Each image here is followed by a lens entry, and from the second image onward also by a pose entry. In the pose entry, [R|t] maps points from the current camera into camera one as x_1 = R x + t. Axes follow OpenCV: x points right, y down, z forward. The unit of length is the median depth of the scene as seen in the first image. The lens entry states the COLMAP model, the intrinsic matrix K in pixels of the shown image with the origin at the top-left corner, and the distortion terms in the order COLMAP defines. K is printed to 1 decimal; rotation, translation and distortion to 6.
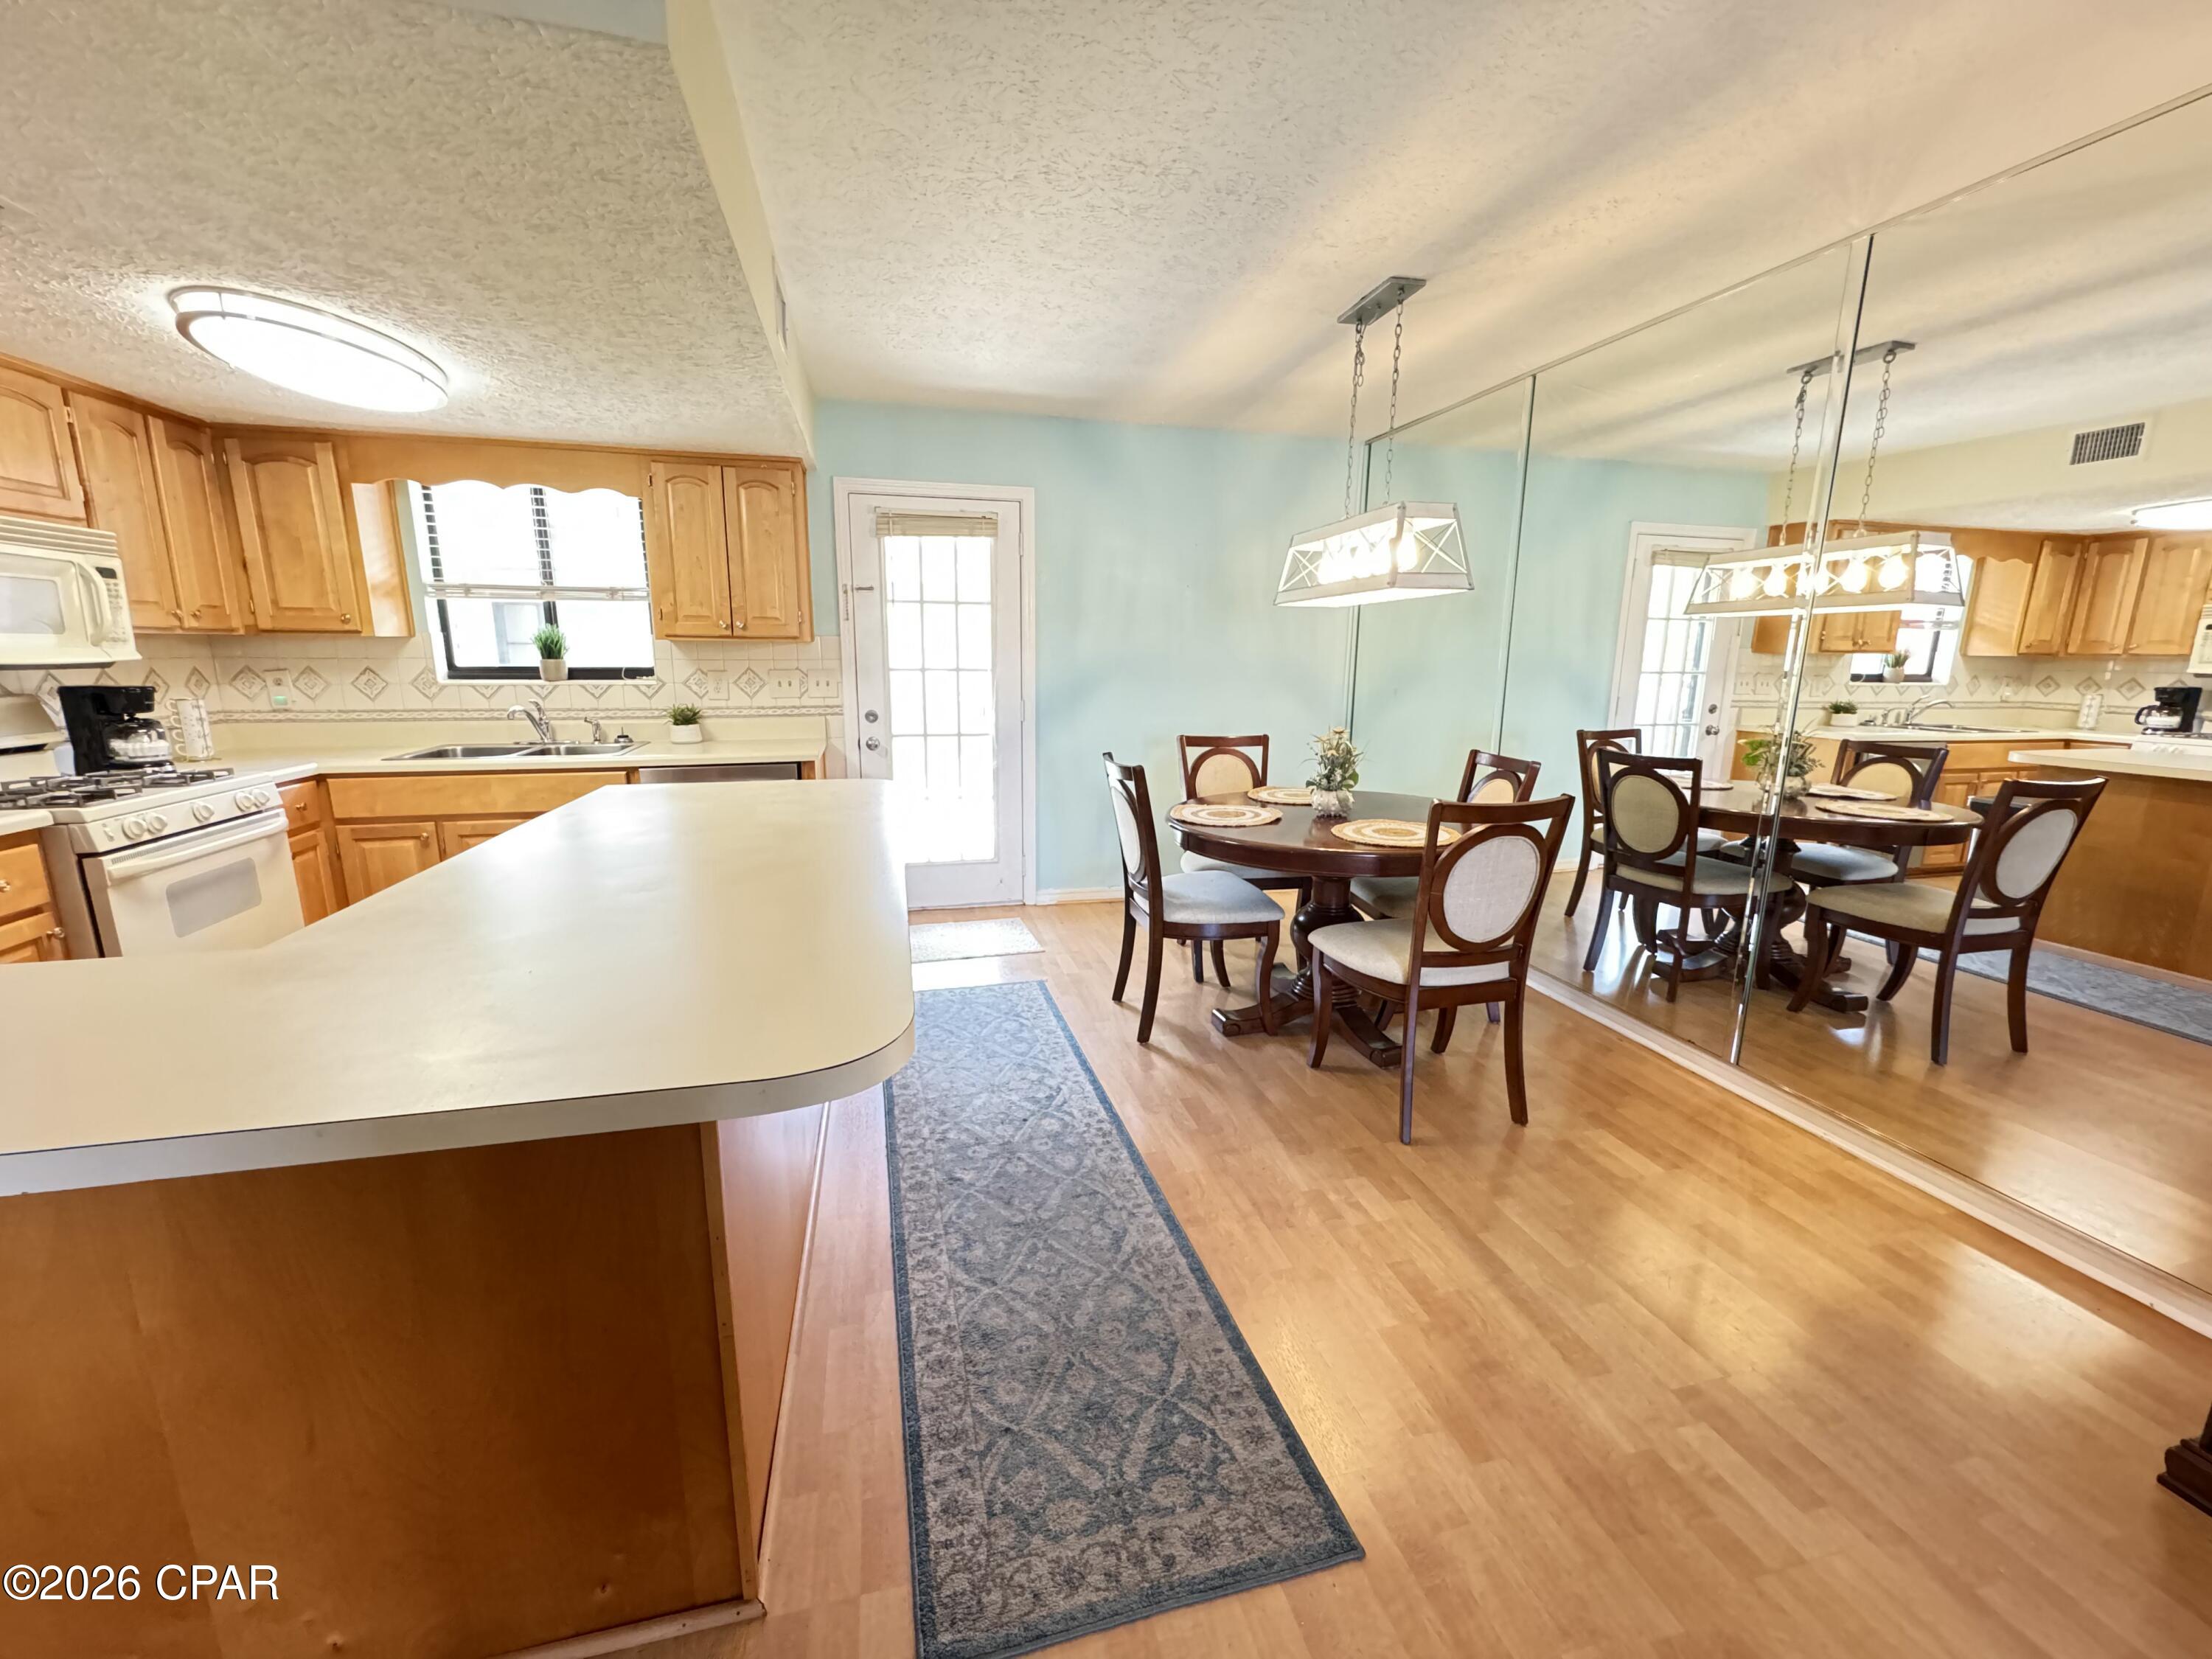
lens RADIAL K [[883.6, 0, 1104.6], [0, 883.6, 828.1], [0, 0, 1]] dist [-0.002962, 0.000089]
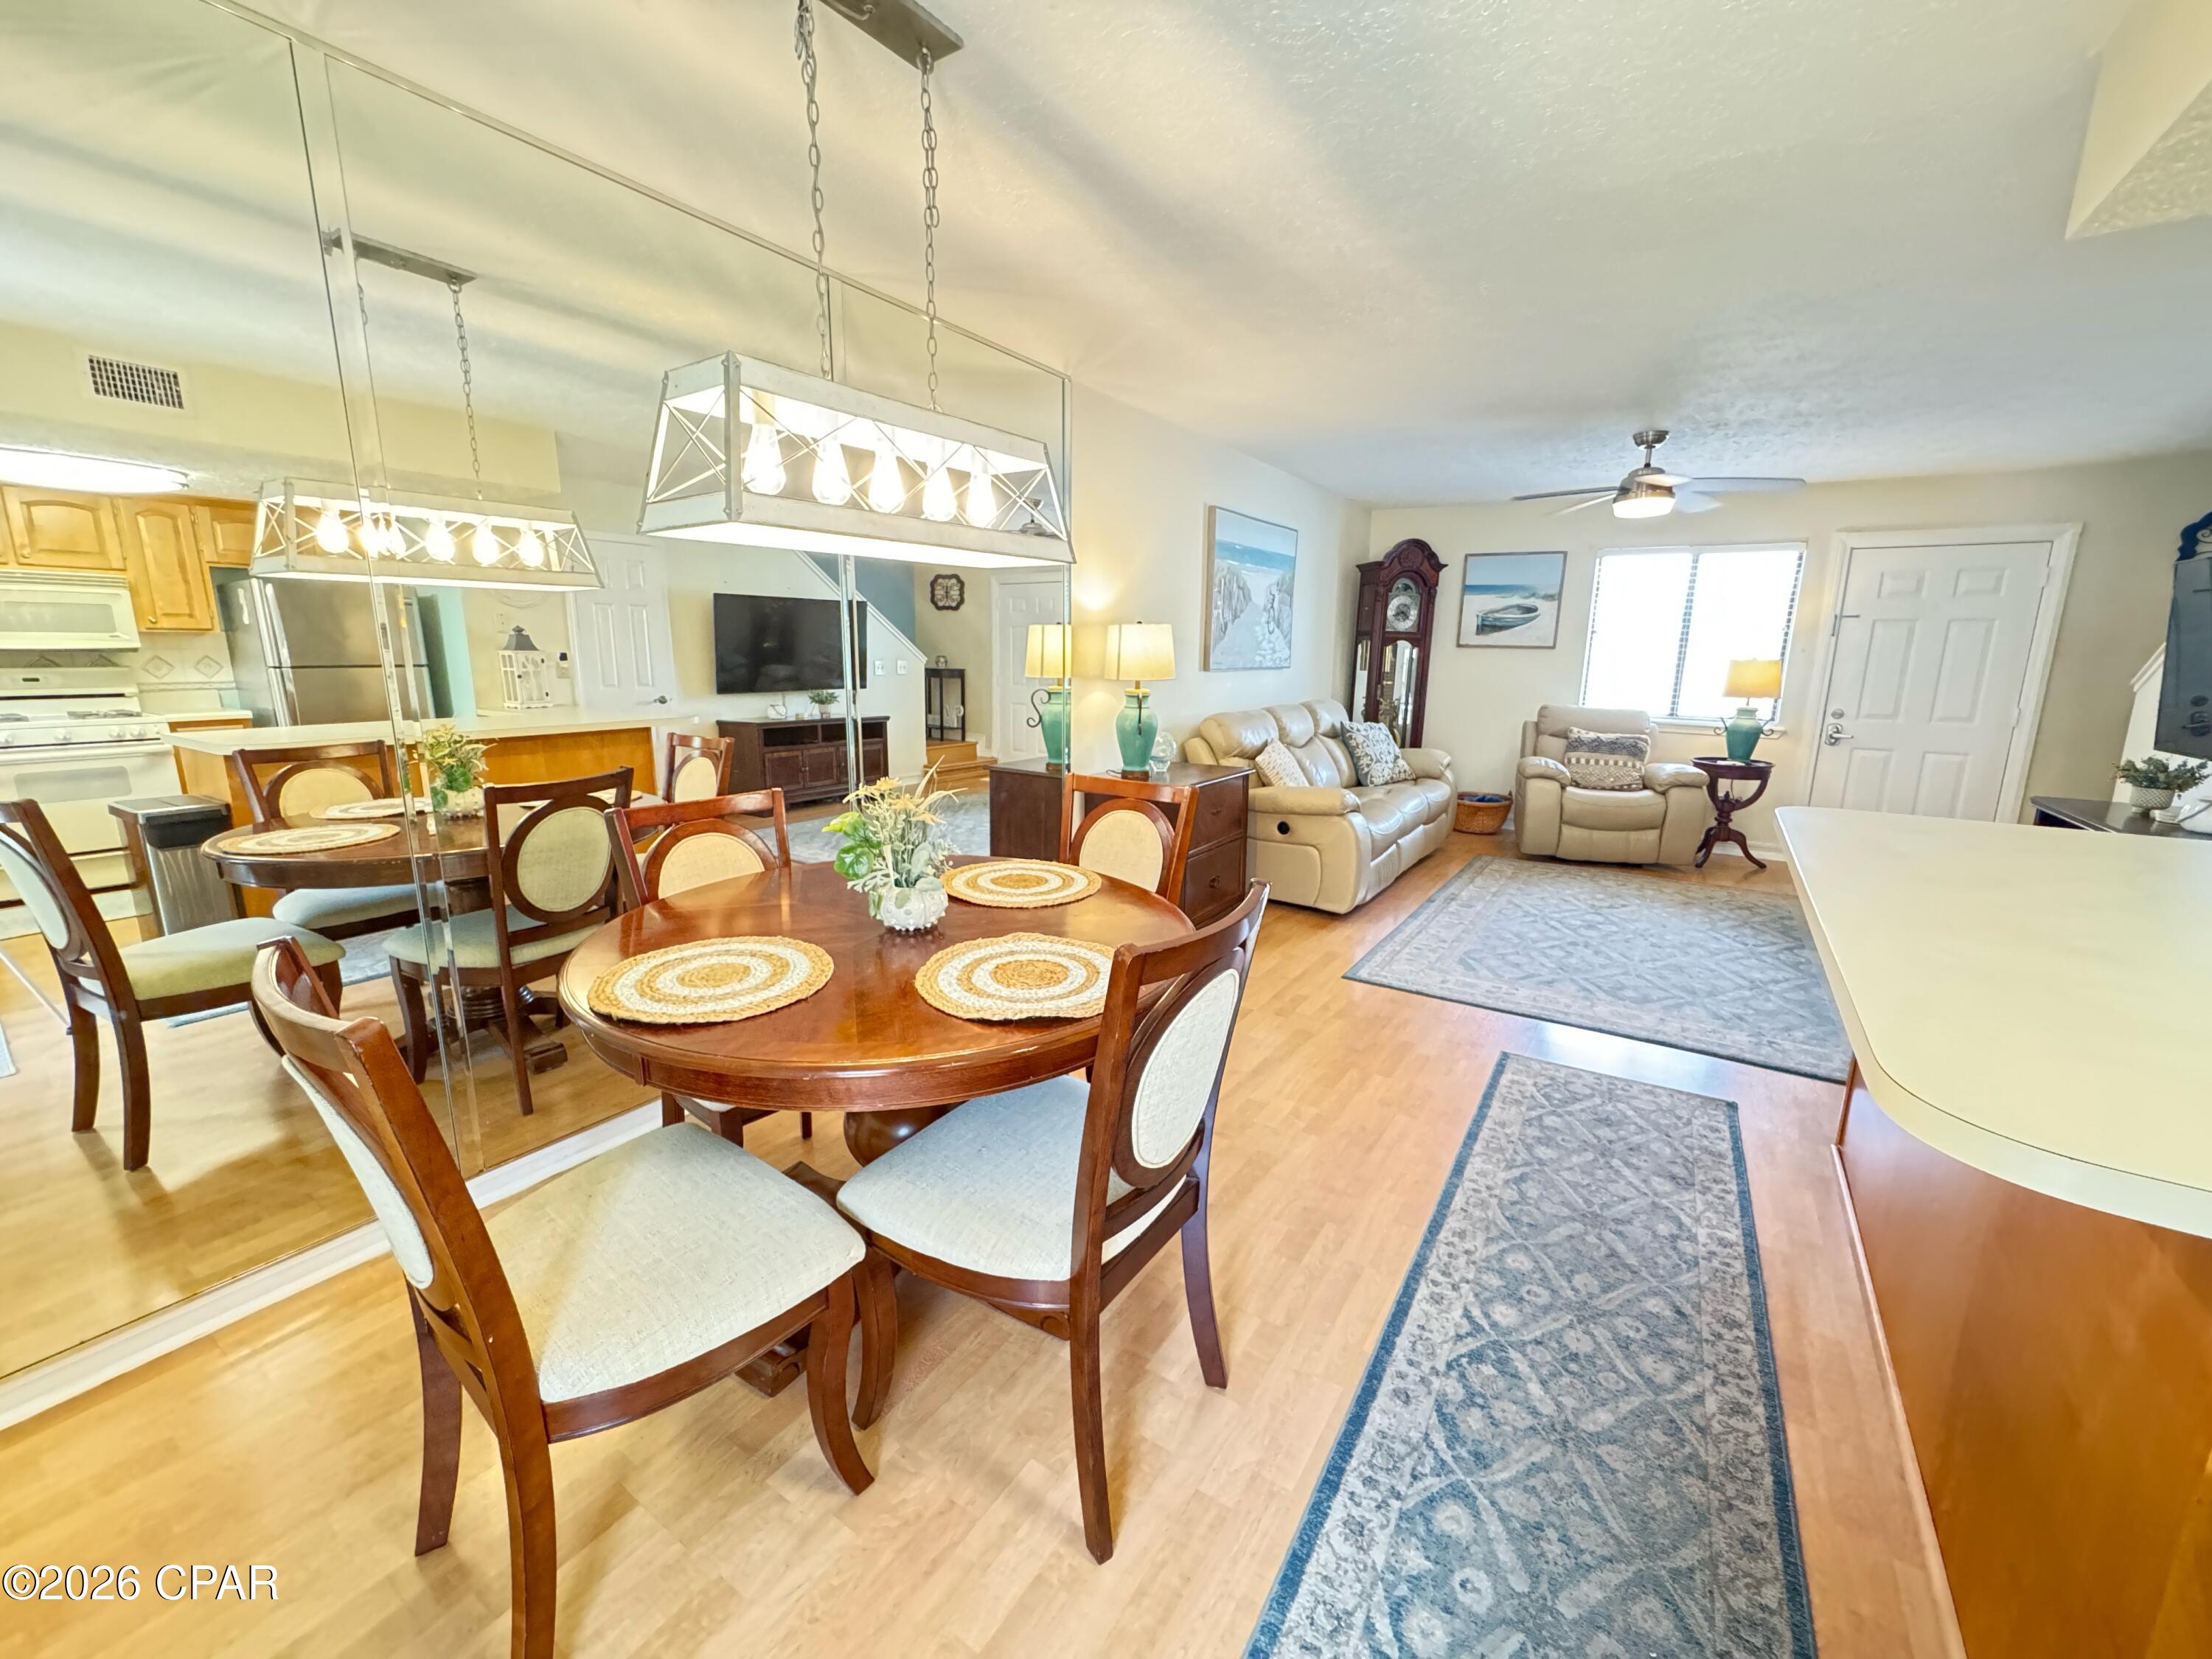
lens RADIAL K [[883.6, 0, 1112.2], [0, 883.6, 825.6], [0, 0, 1]] dist [-0.002962, 0.000089]
pose [[-0.679453, -0.159120, 0.716258, -0.225783], [0.128274, 0.935406, 0.329487, -0.238814], [-0.722419, 0.315748, -0.615153, 1.192362]]
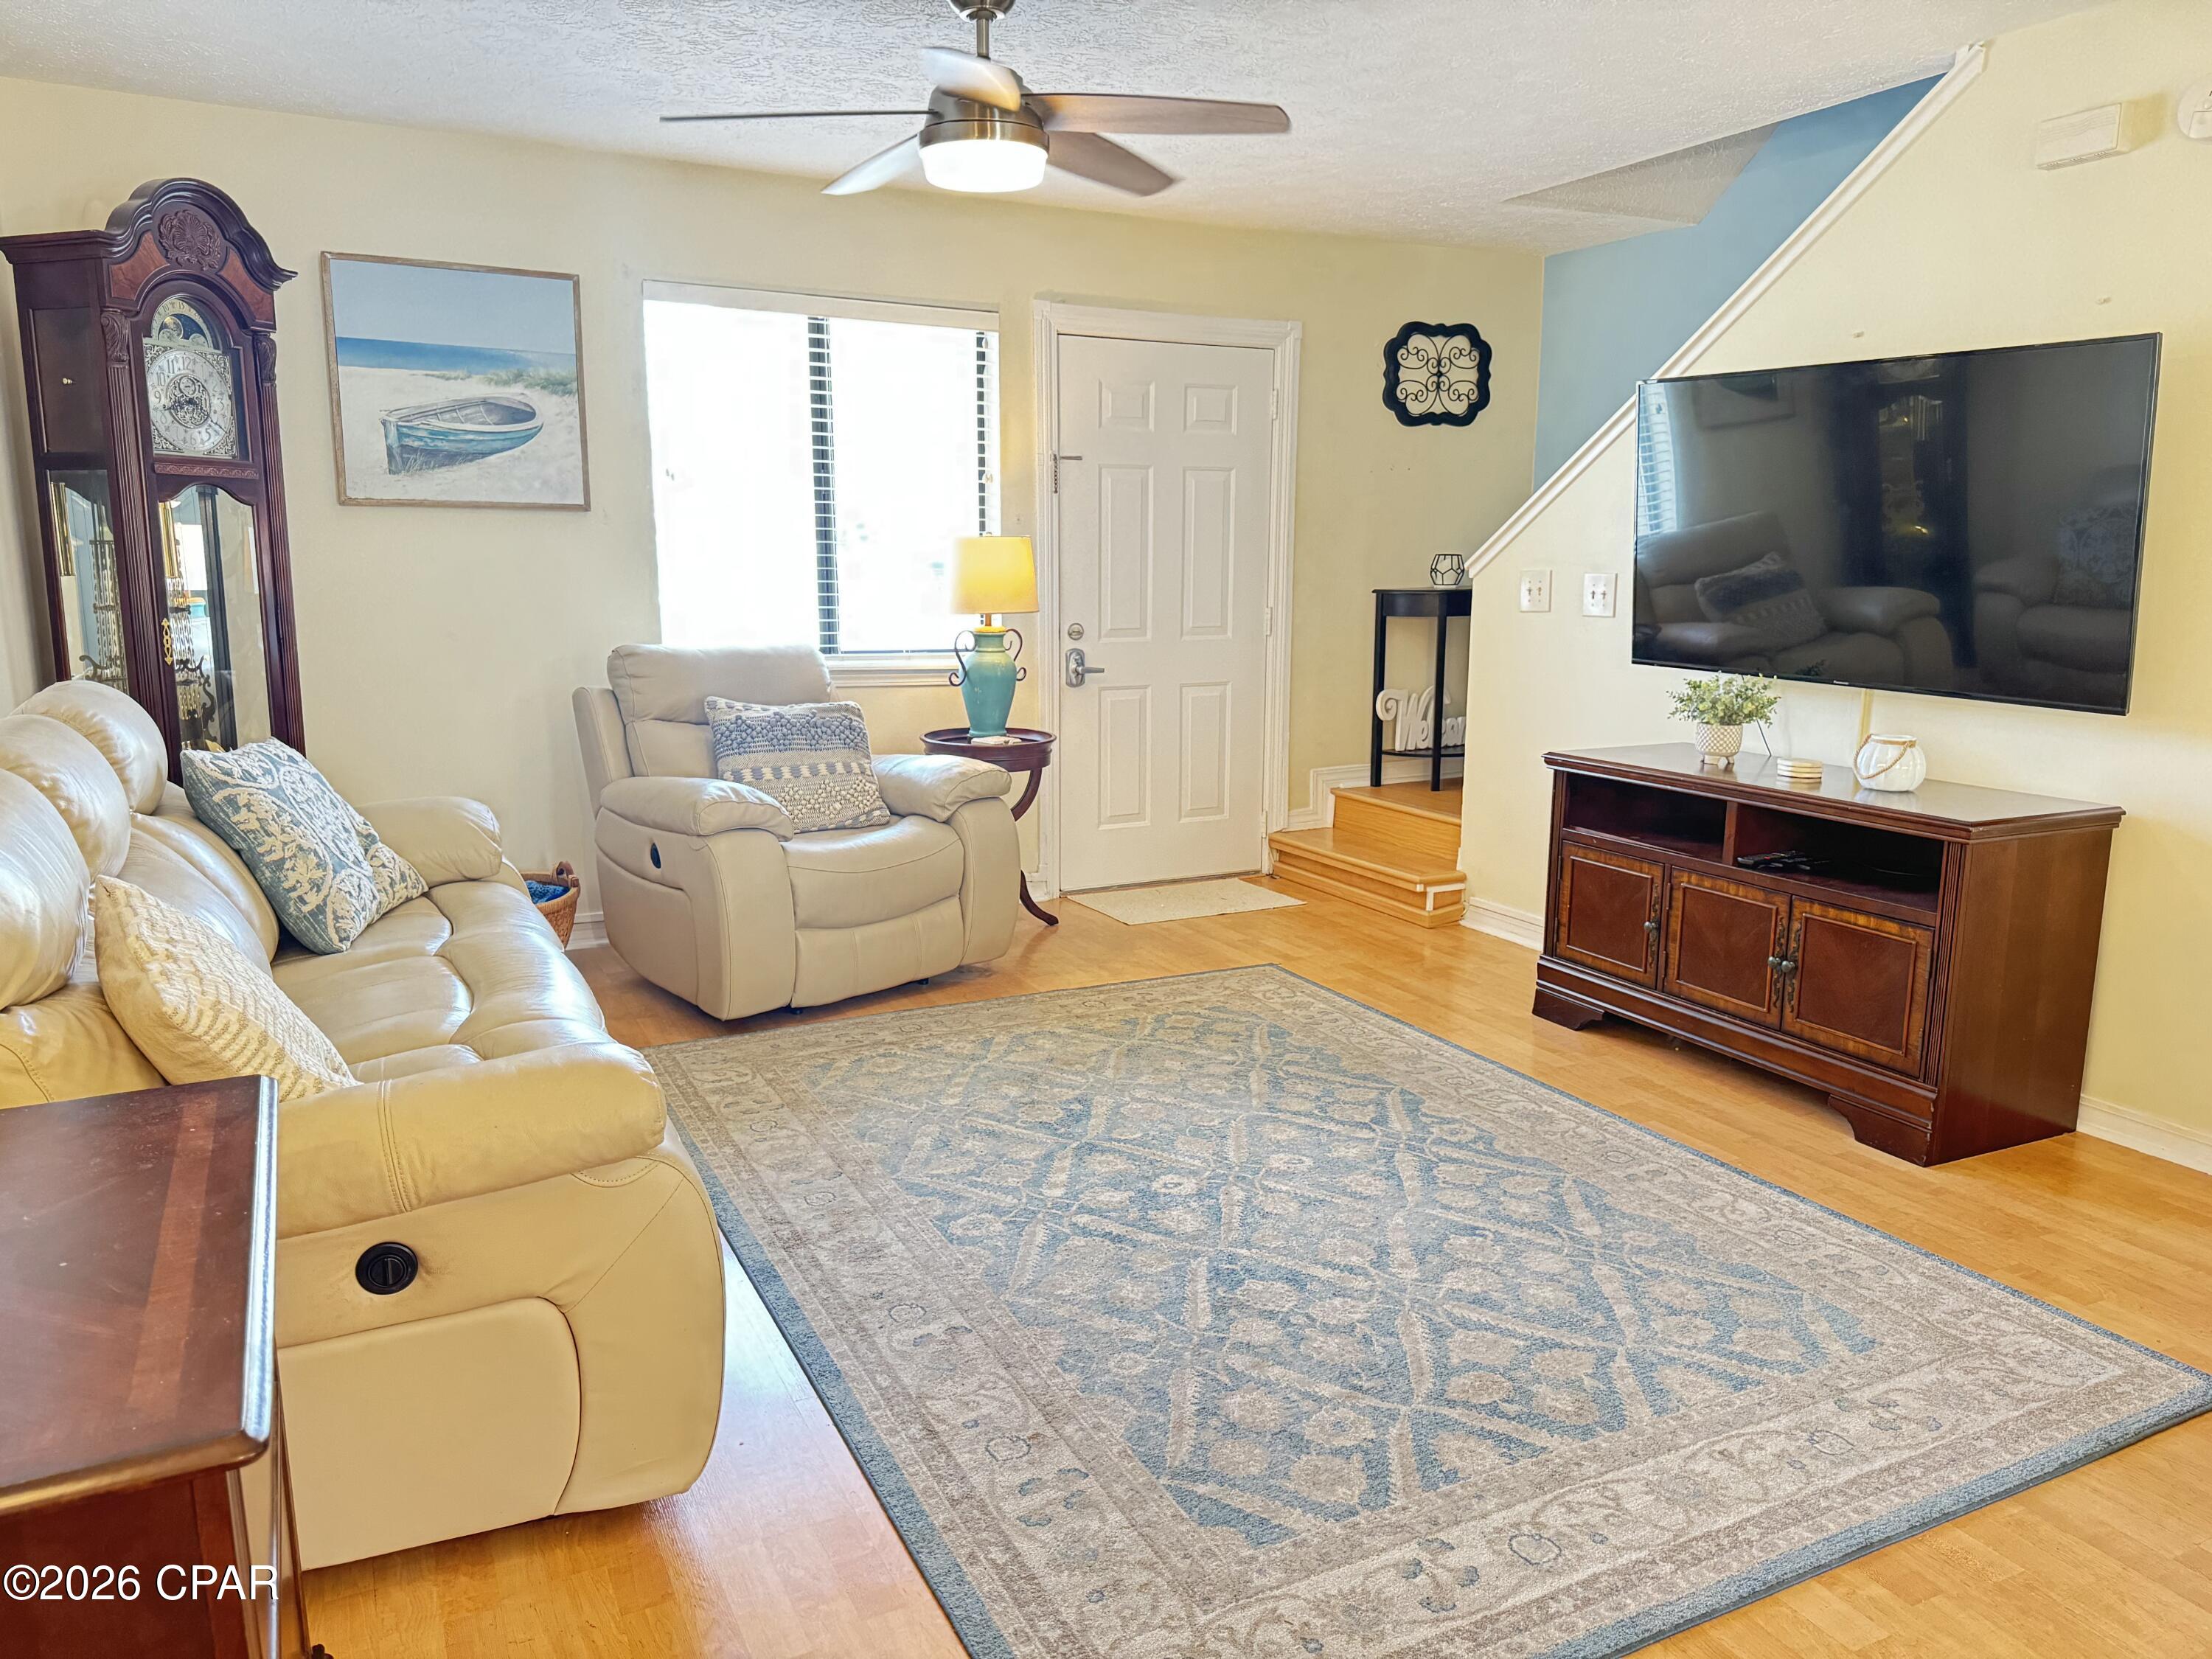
lens RADIAL K [[1544.5, 0, 1099.0], [0, 1544.5, 843.8], [0, 0, 1]] dist [0.050915, -0.036524]
pose [[-0.977374, 0.026717, -0.209824, 0.442752], [-0.056416, 0.923128, 0.380332, -0.124195], [0.203856, 0.383564, -0.900734, 0.661082]]
